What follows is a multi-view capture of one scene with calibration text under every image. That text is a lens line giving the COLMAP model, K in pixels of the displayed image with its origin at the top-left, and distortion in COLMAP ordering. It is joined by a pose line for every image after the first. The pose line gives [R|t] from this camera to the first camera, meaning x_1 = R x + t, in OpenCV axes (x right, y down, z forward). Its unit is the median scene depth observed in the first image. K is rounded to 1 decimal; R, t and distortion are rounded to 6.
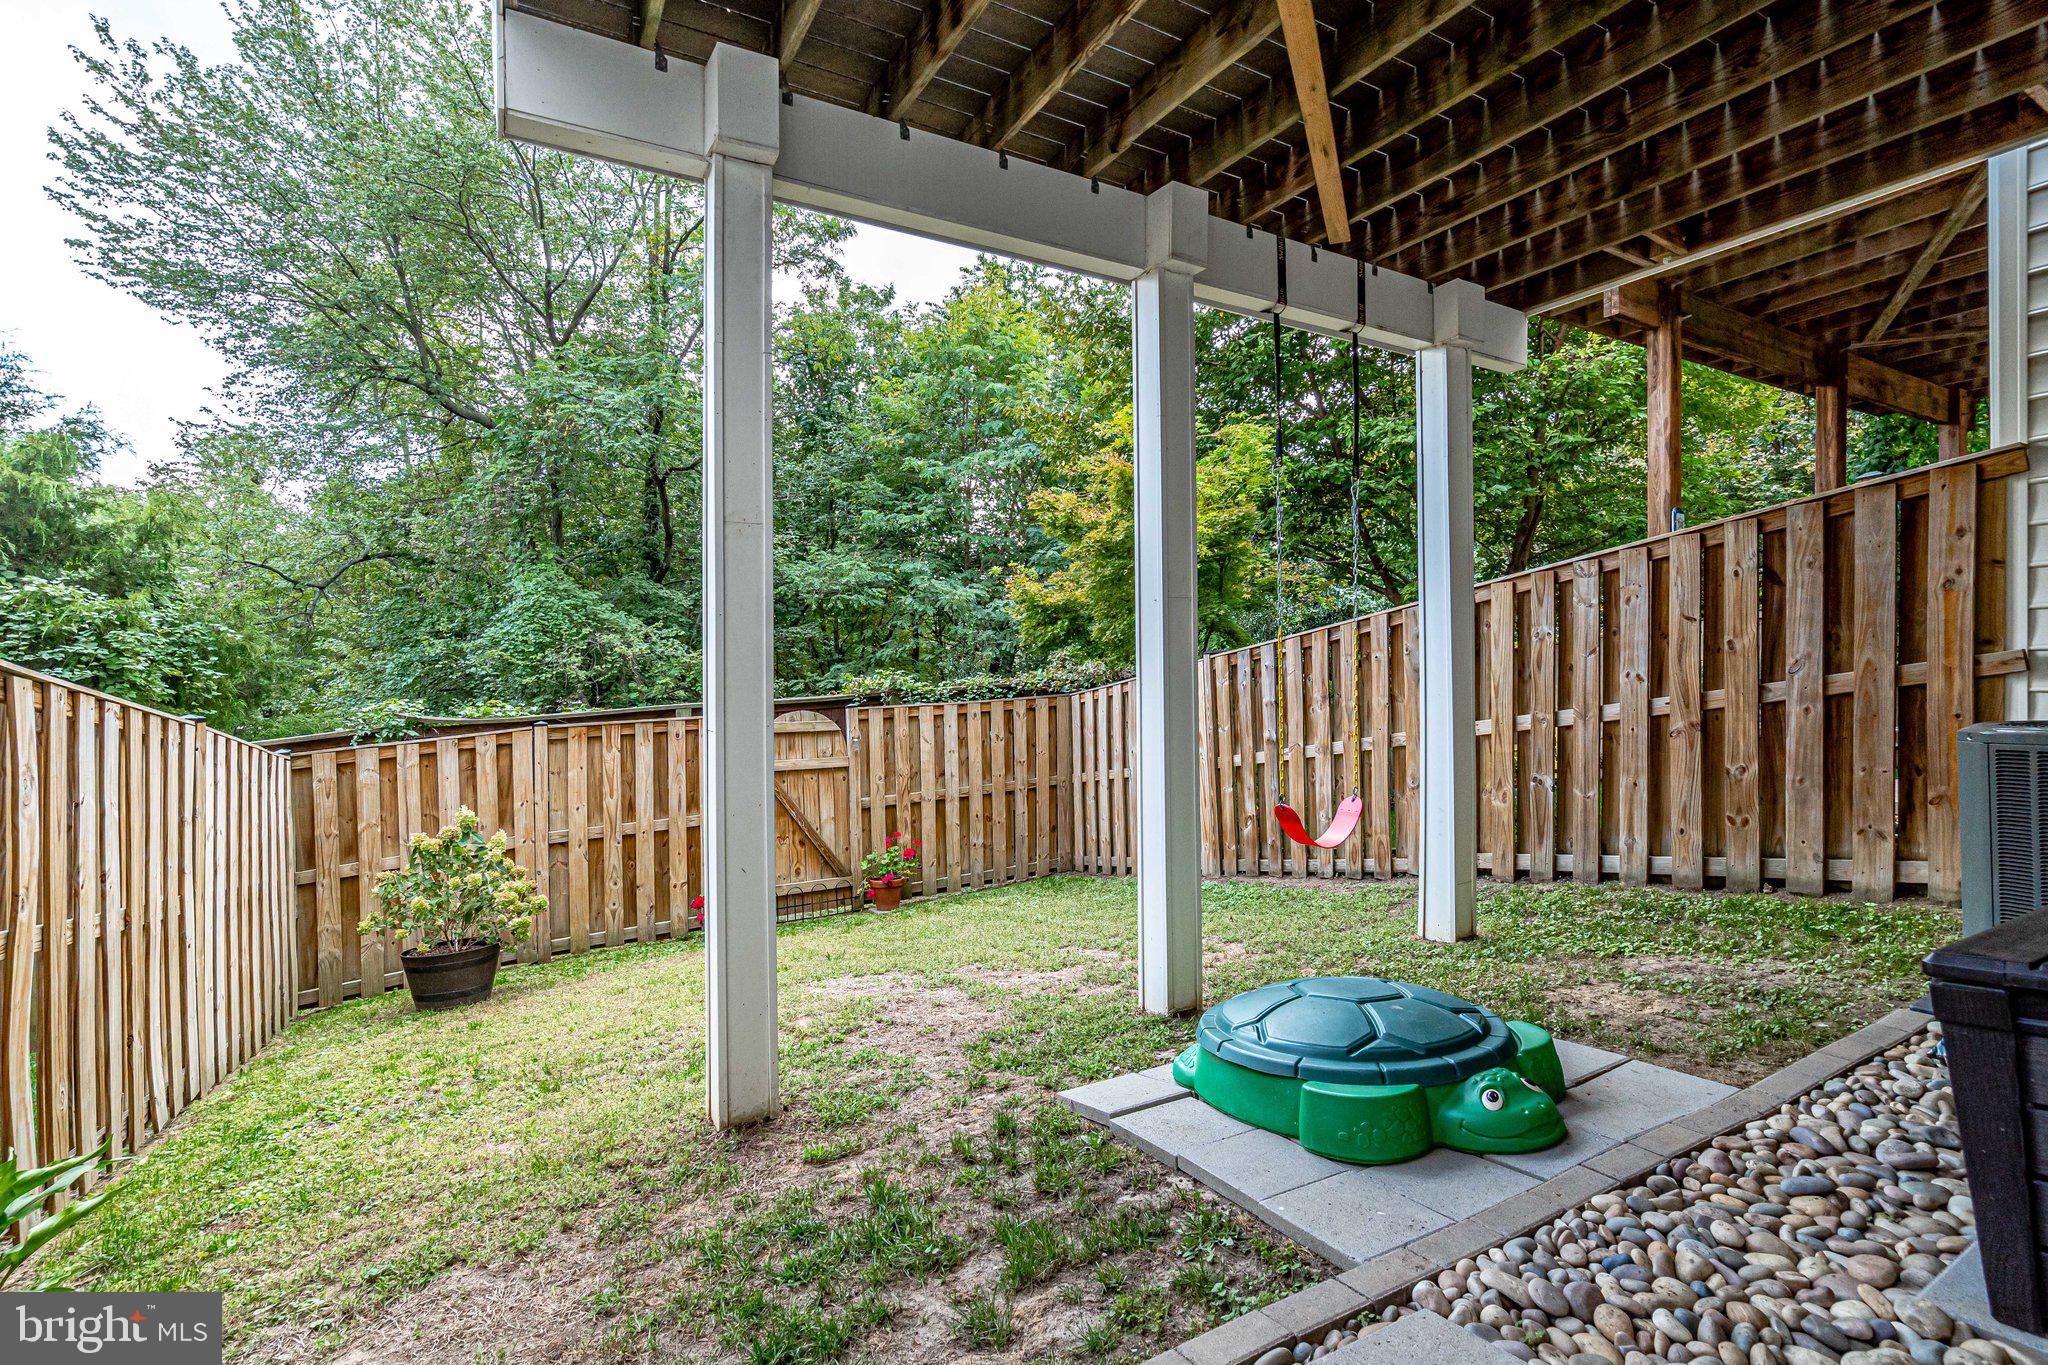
lens RADIAL K [[964.1, 0, 1000.1], [0, 964.1, 700.2], [0, 0, 1]] dist [0.002081, -0.000017]
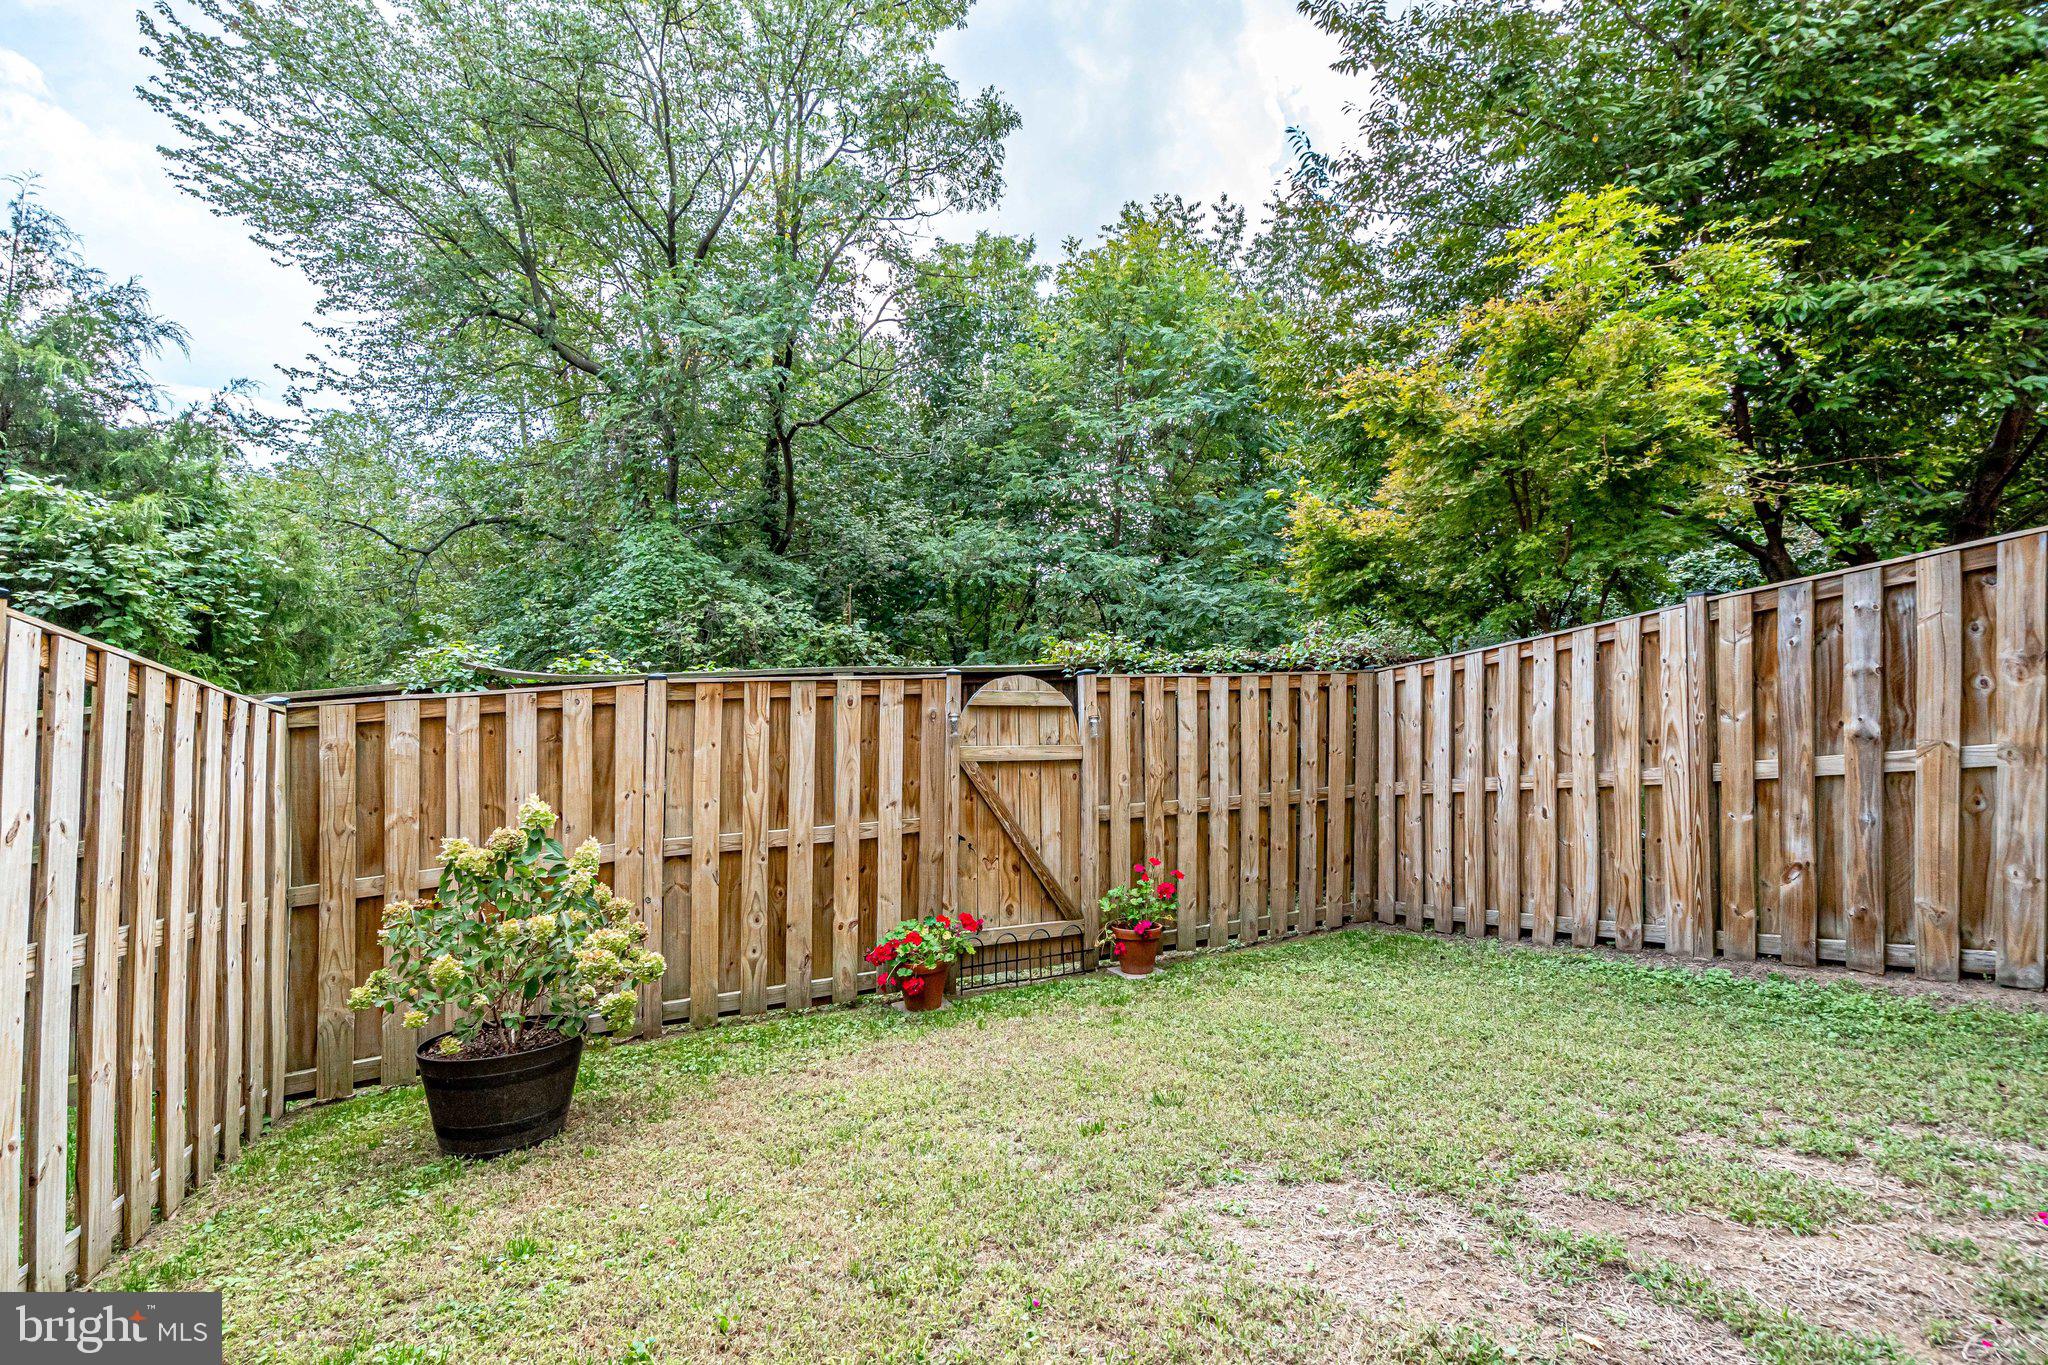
lens RADIAL K [[964.1, 0, 1000.1], [0, 964.1, 700.2], [0, 0, 1]] dist [0.002081, -0.000017]
pose [[0.995325, 0.029407, -0.092002, -0.153974], [-0.030162, 0.999522, -0.006827, 0.033131], [0.091757, 0.009570, 0.995735, 0.308290]]
